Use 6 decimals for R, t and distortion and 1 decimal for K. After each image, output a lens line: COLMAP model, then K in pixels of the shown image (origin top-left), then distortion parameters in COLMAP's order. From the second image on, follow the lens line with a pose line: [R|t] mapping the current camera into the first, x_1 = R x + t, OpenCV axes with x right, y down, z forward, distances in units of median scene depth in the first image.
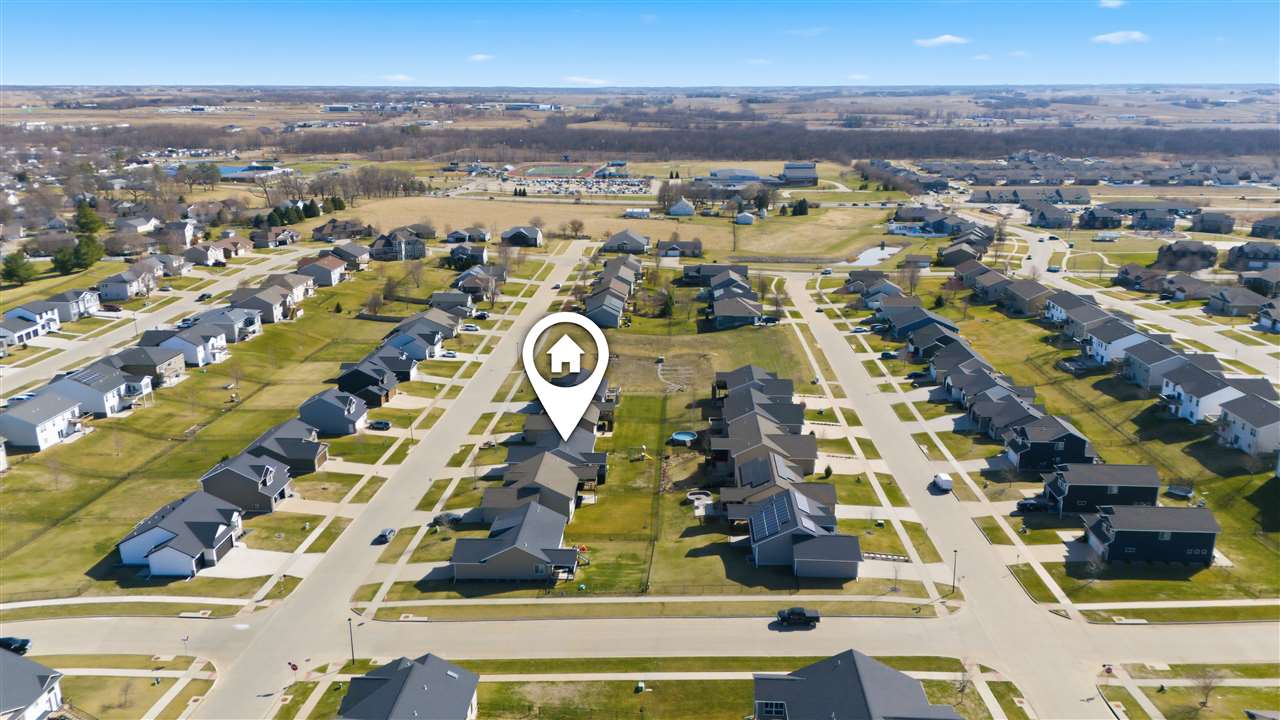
lens RADIAL K [[932.2, 0, 640.0], [0, 932.2, 360.0], [0, 0, 1]] dist [0.091139, -0.098120]
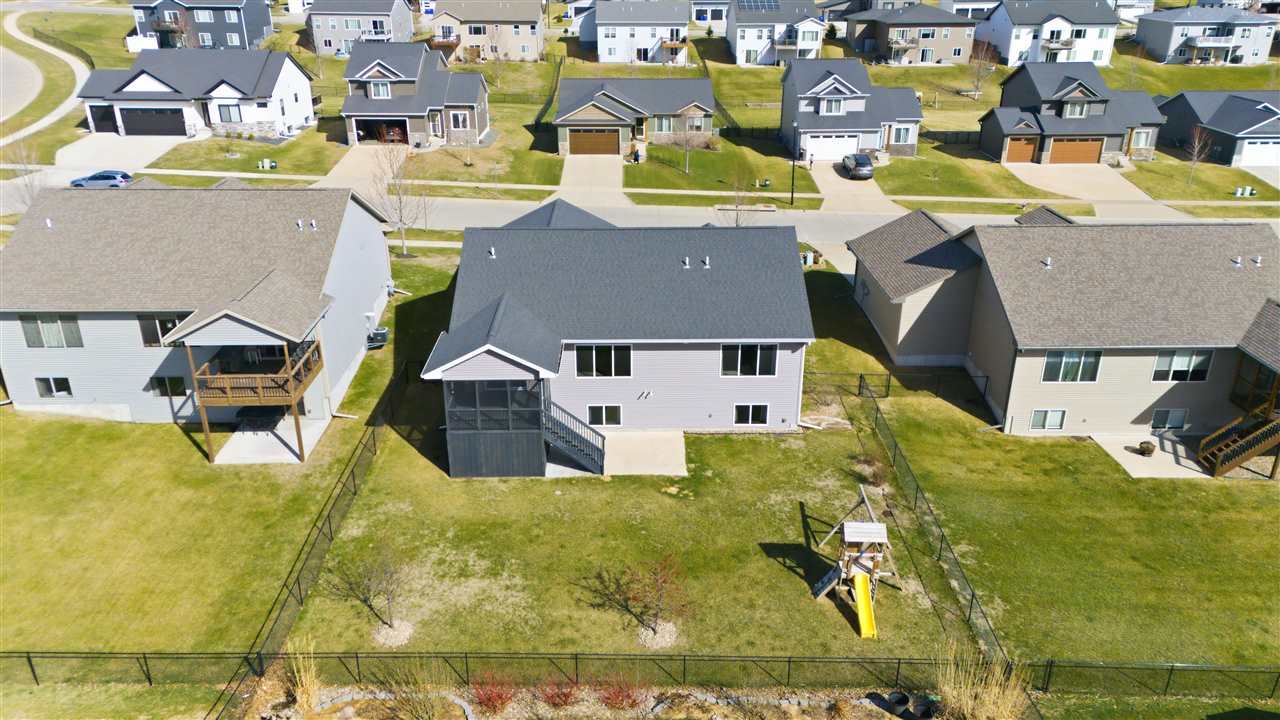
lens RADIAL K [[932.2, 0, 640.0], [0, 932.2, 360.0], [0, 0, 1]] dist [0.091139, -0.098120]
pose [[0.068004, 0.388530, -0.918923, 0.139631], [-0.285343, 0.890155, 0.355251, 0.033592], [0.956010, 0.238050, 0.171398, 0.984853]]
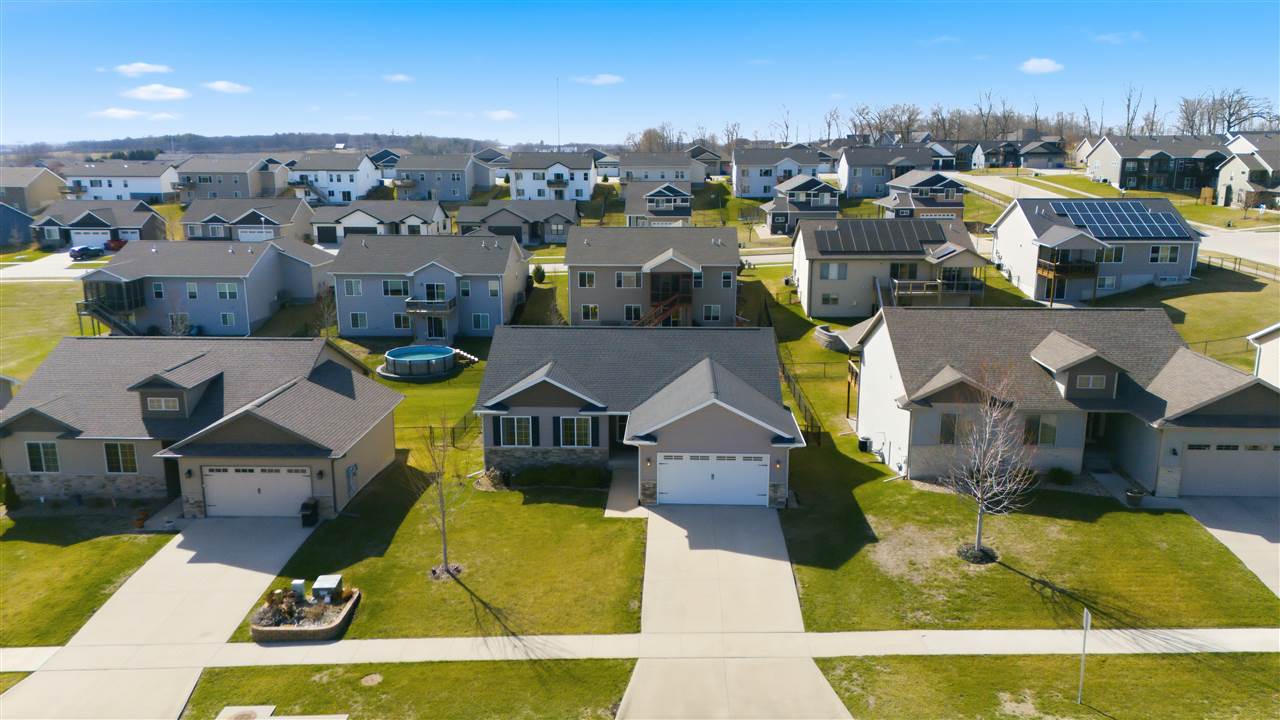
lens RADIAL K [[932.2, 0, 640.0], [0, 932.2, 360.0], [0, 0, 1]] dist [0.091139, -0.098120]
pose [[-0.013626, -0.214046, 0.976729, -0.346262], [0.277499, 0.937639, 0.209351, 0.034106], [-0.960629, 0.273894, 0.046621, 1.001371]]
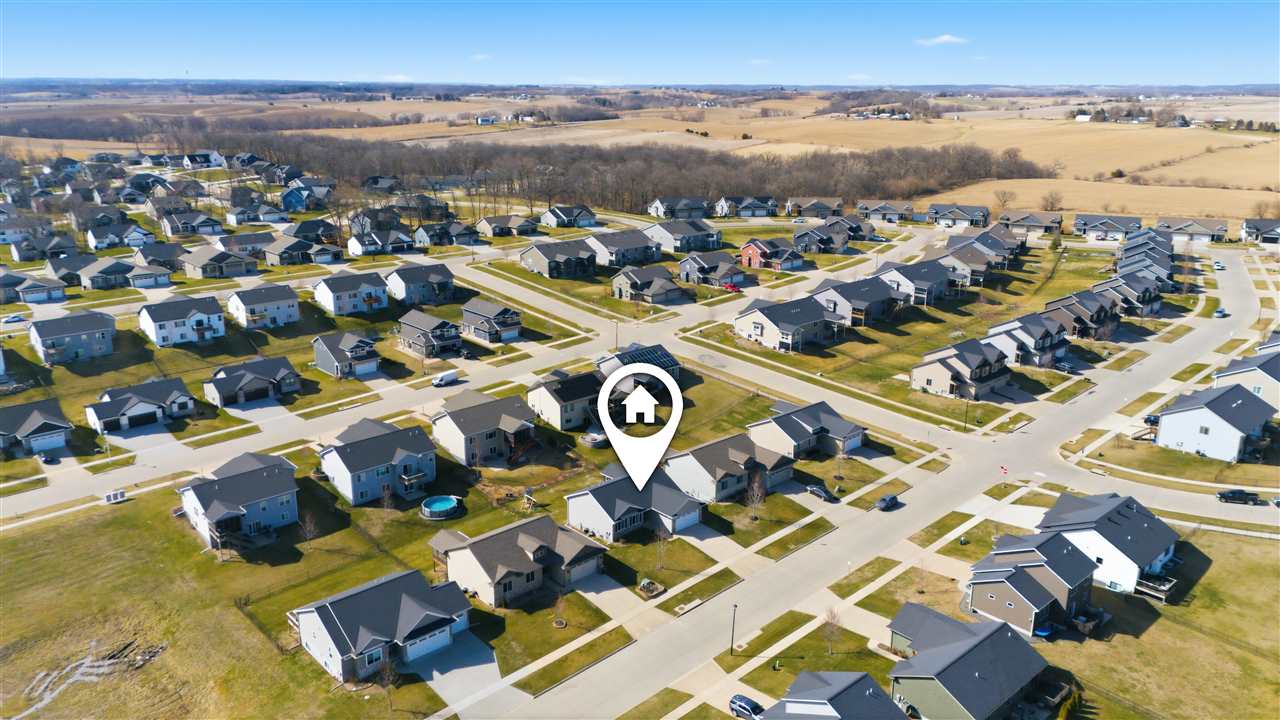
lens RADIAL K [[932.2, 0, 640.0], [0, 932.2, 360.0], [0, 0, 1]] dist [0.091139, -0.098120]
pose [[-0.713866, -0.195639, 0.672400, -0.599321], [0.194539, 0.866986, 0.458791, -0.361394], [-0.672719, 0.458323, -0.580852, 1.412746]]
